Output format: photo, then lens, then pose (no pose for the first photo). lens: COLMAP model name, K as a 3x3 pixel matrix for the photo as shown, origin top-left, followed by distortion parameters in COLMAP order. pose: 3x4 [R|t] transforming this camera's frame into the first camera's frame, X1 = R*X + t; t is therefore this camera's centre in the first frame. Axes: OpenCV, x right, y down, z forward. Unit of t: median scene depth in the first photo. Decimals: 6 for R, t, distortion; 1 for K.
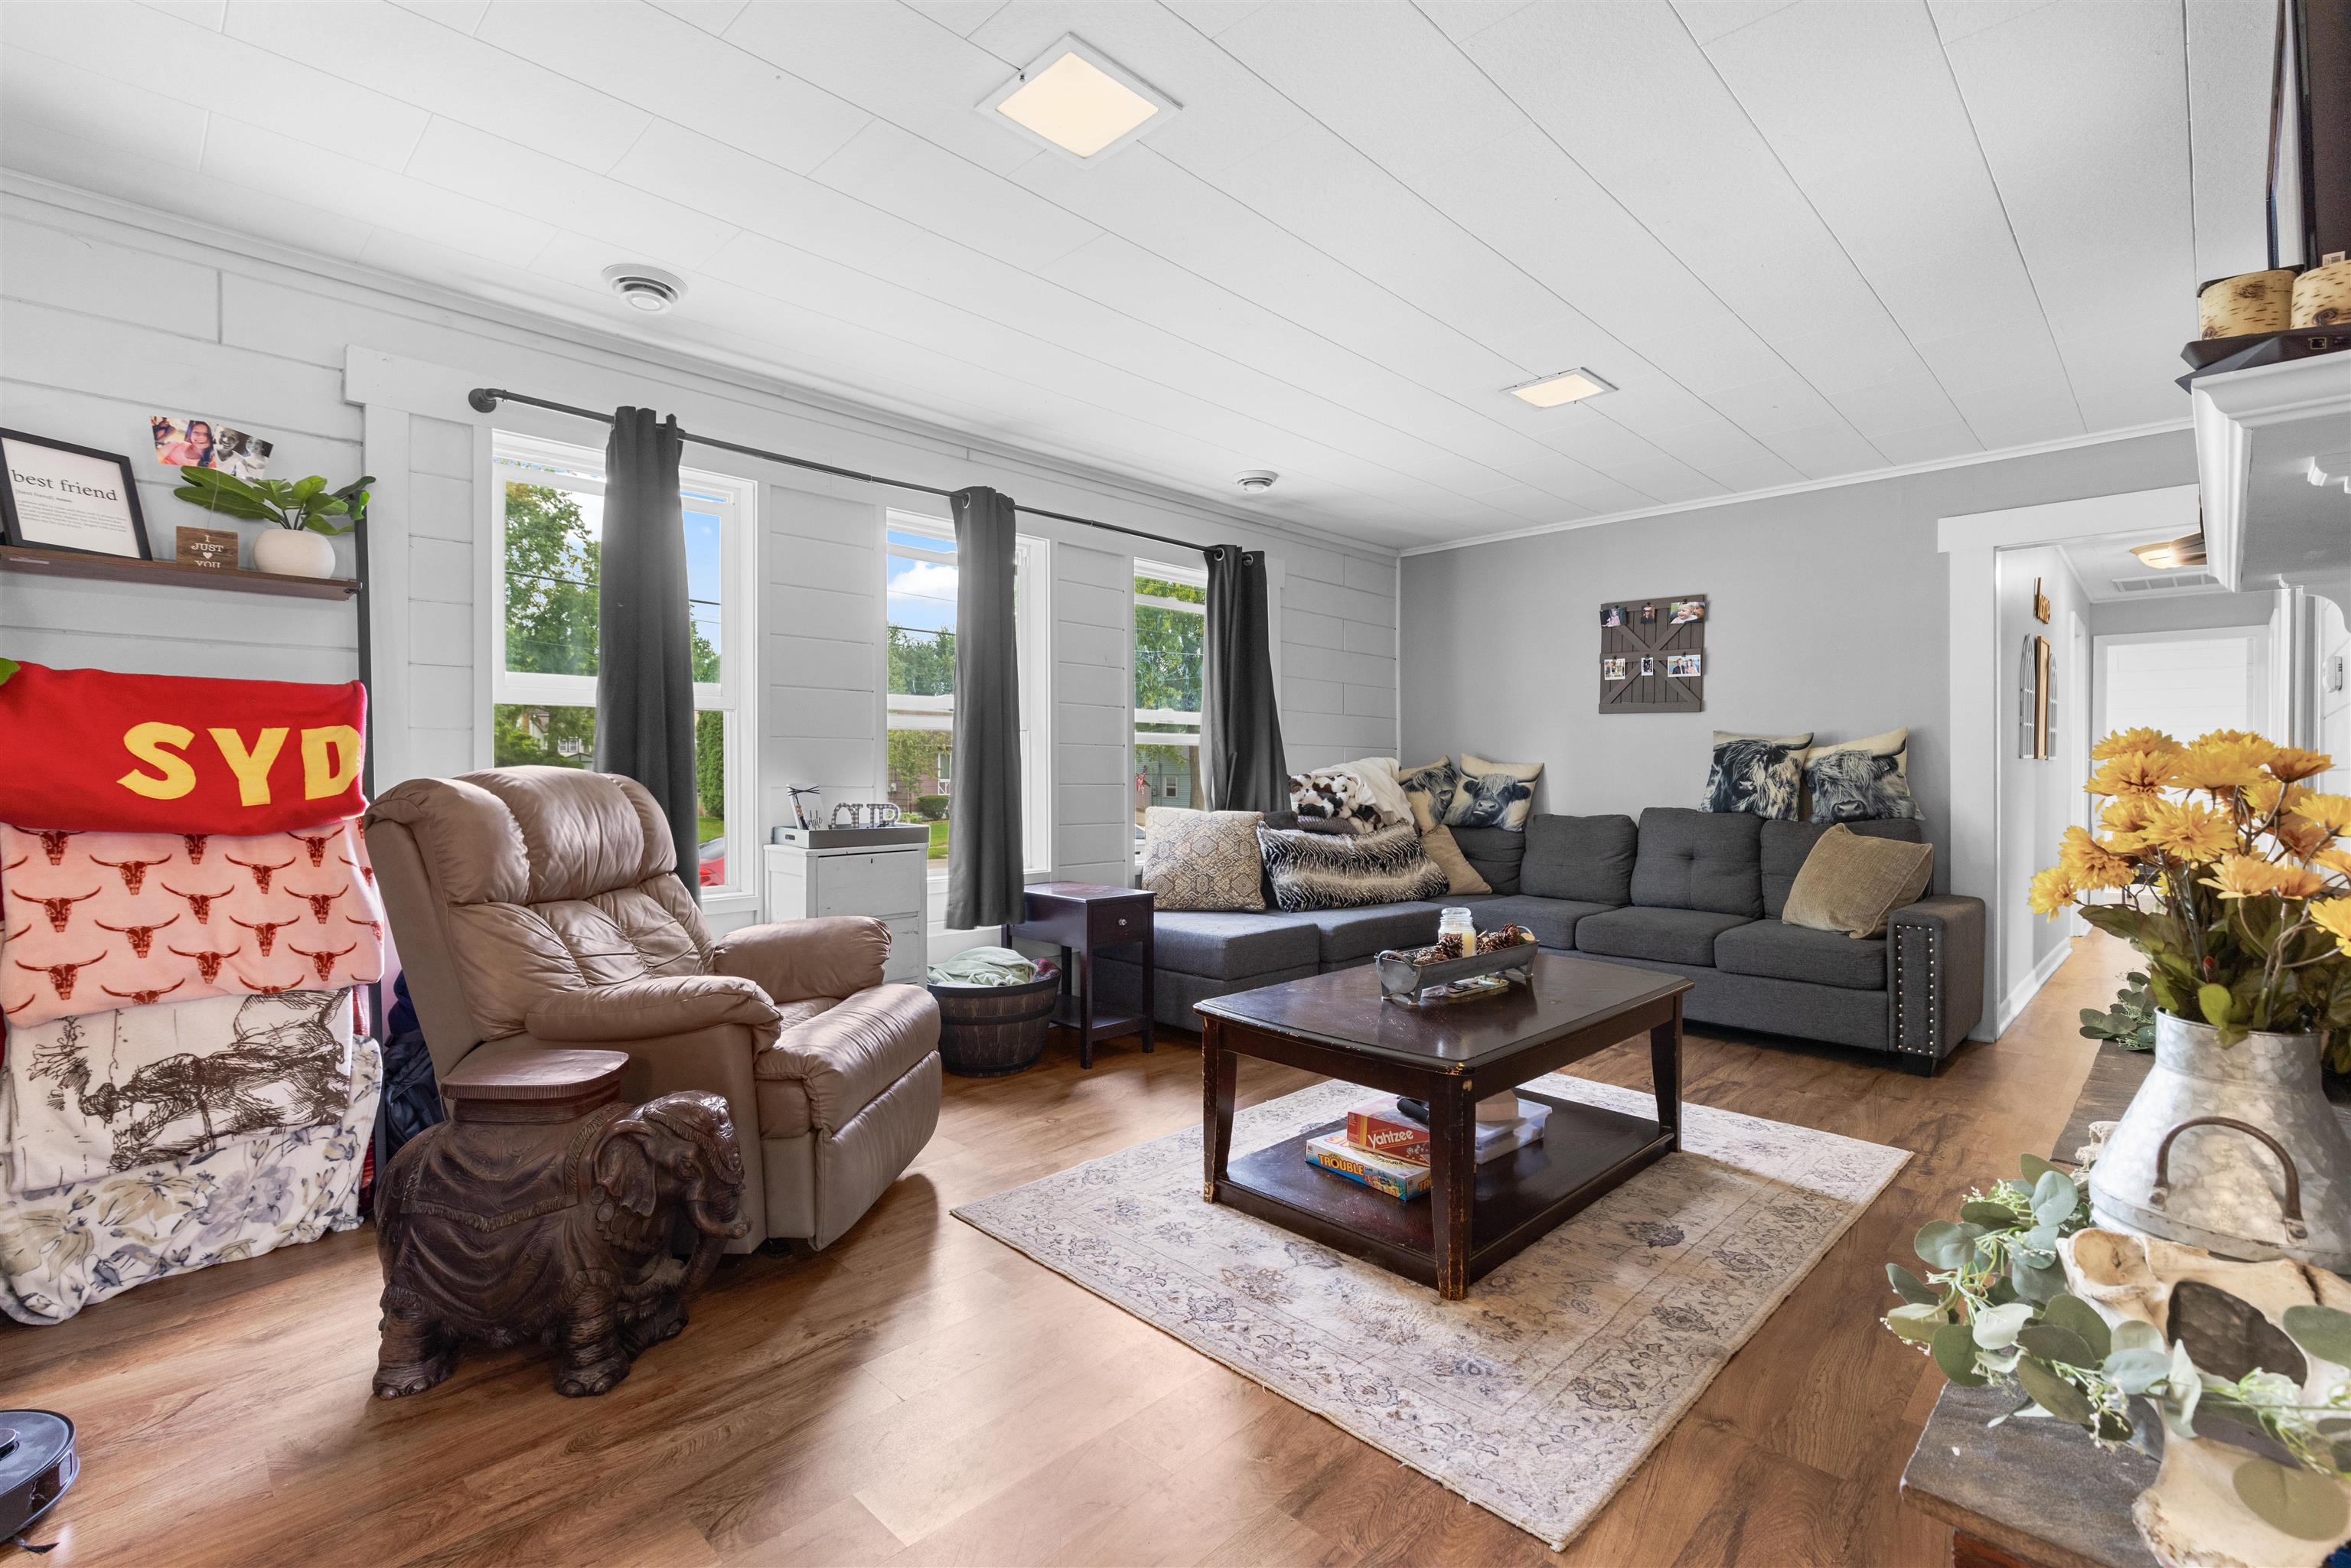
lens RADIAL K [[1069.5, 0, 1187.3], [0, 1069.5, 766.1], [0, 0, 1]] dist [-0.001634, -0.000511]
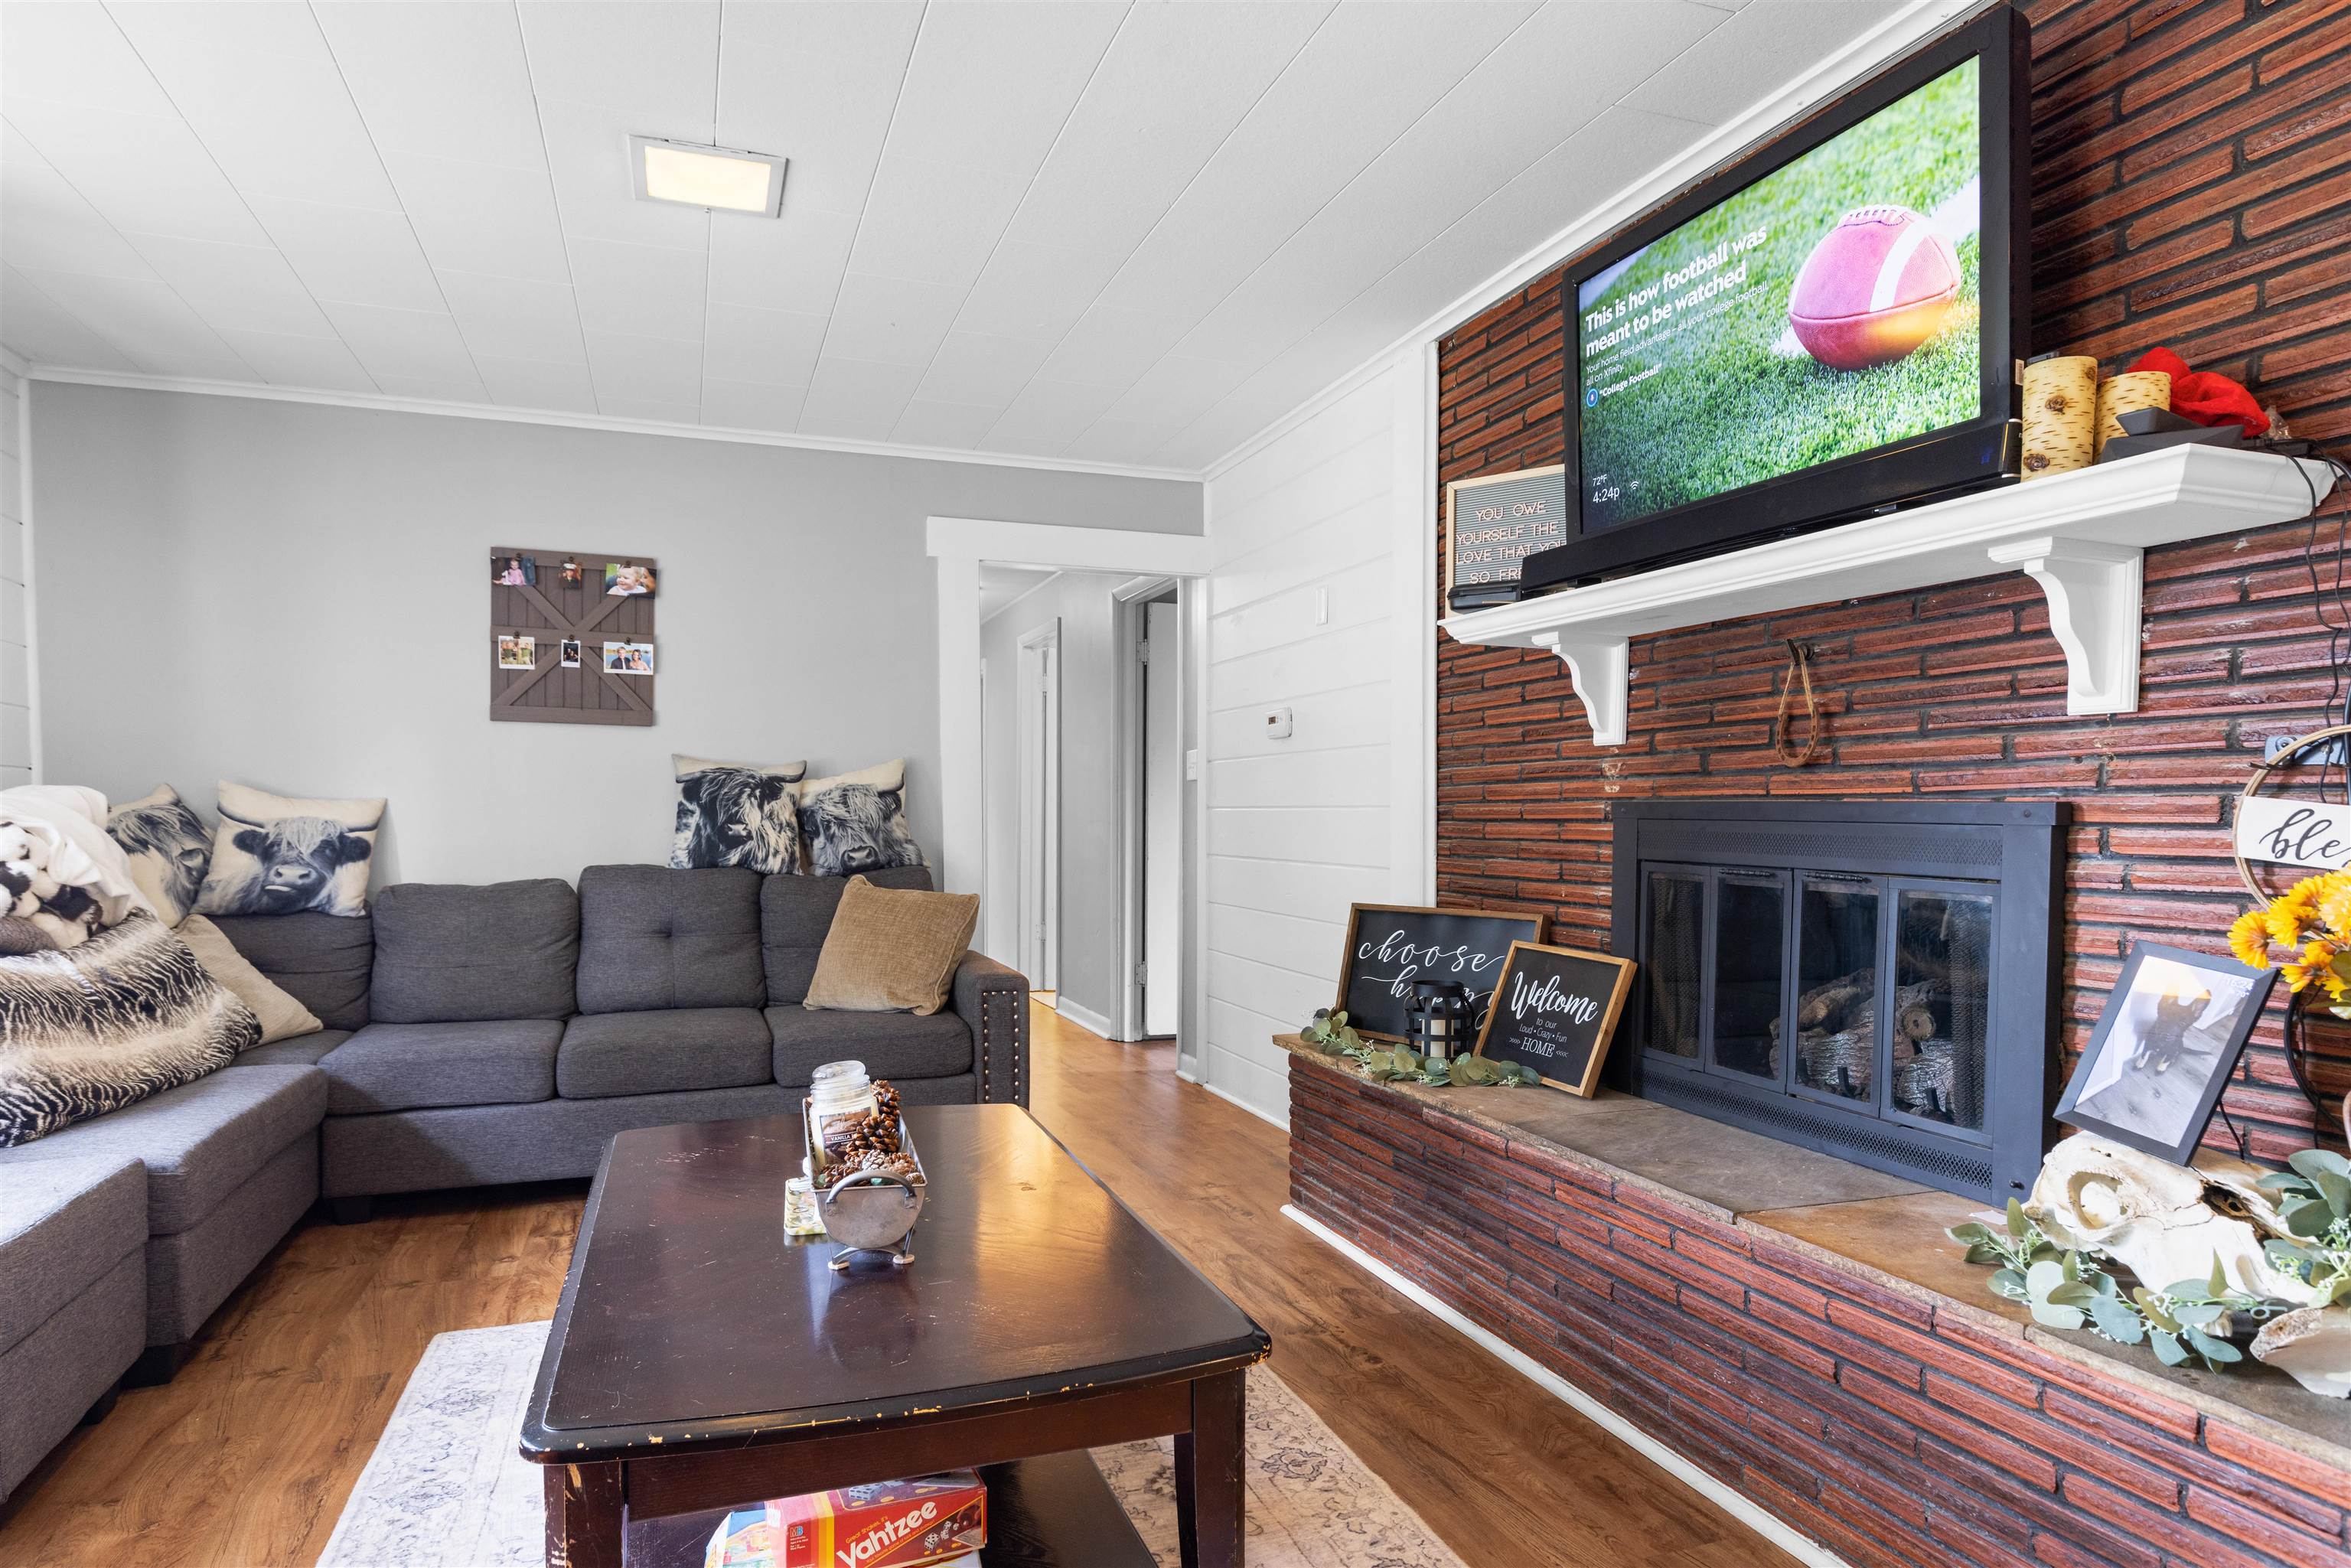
lens RADIAL K [[1330.0, 0, 1172.6], [0, 1330.0, 849.5], [0, 0, 1]] dist [0.001668, 0.016929]
pose [[0.434743, -0.032130, 0.899981, -0.168106], [-0.000424, 0.999356, 0.035882, -0.001423], [-0.900554, -0.015981, 0.434449, 0.323899]]
